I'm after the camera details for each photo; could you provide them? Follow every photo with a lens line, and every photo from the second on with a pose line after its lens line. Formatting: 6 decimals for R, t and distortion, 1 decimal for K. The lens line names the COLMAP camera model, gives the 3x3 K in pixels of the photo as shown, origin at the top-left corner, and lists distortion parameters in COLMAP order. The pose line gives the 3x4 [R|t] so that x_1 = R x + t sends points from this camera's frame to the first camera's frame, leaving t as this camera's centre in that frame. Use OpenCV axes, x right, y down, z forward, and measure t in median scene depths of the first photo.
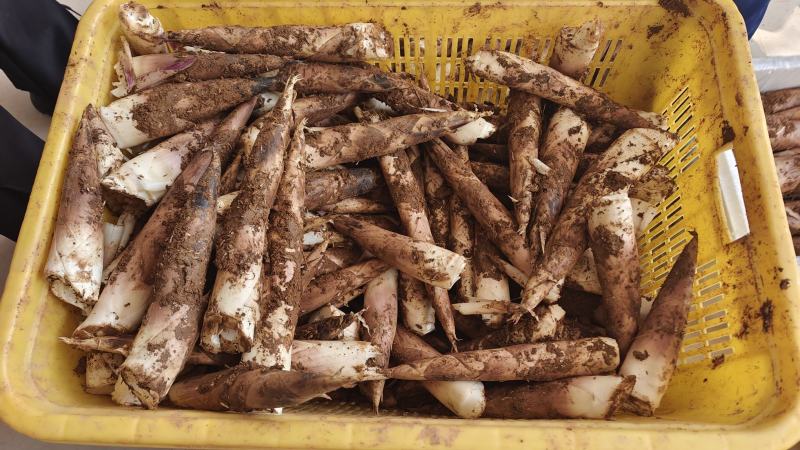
lens RADIAL K [[532.6, 0, 403.5], [0, 532.6, 223.4], [0, 0, 1]] dist [-0.001818, 0.000624]
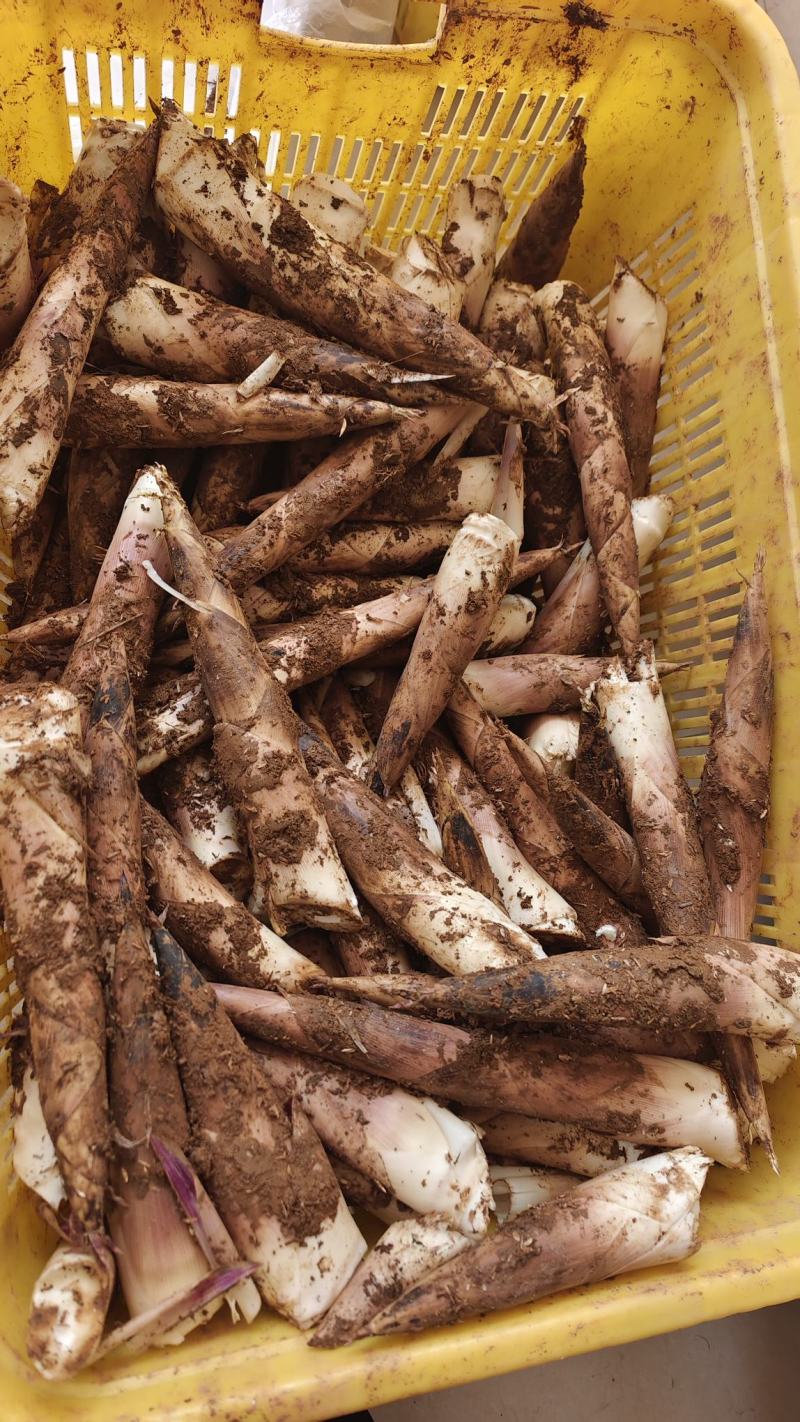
lens RADIAL K [[946.7, 0, 399.7], [0, 946.7, 717.5], [0, 0, 1]] dist [-0.001818, 0.000624]
pose [[-0.123179, -0.989251, 0.078801, -0.150580], [0.832965, -0.059901, 0.550074, -0.523129], [-0.539441, 0.133396, 0.831390, 0.246547]]
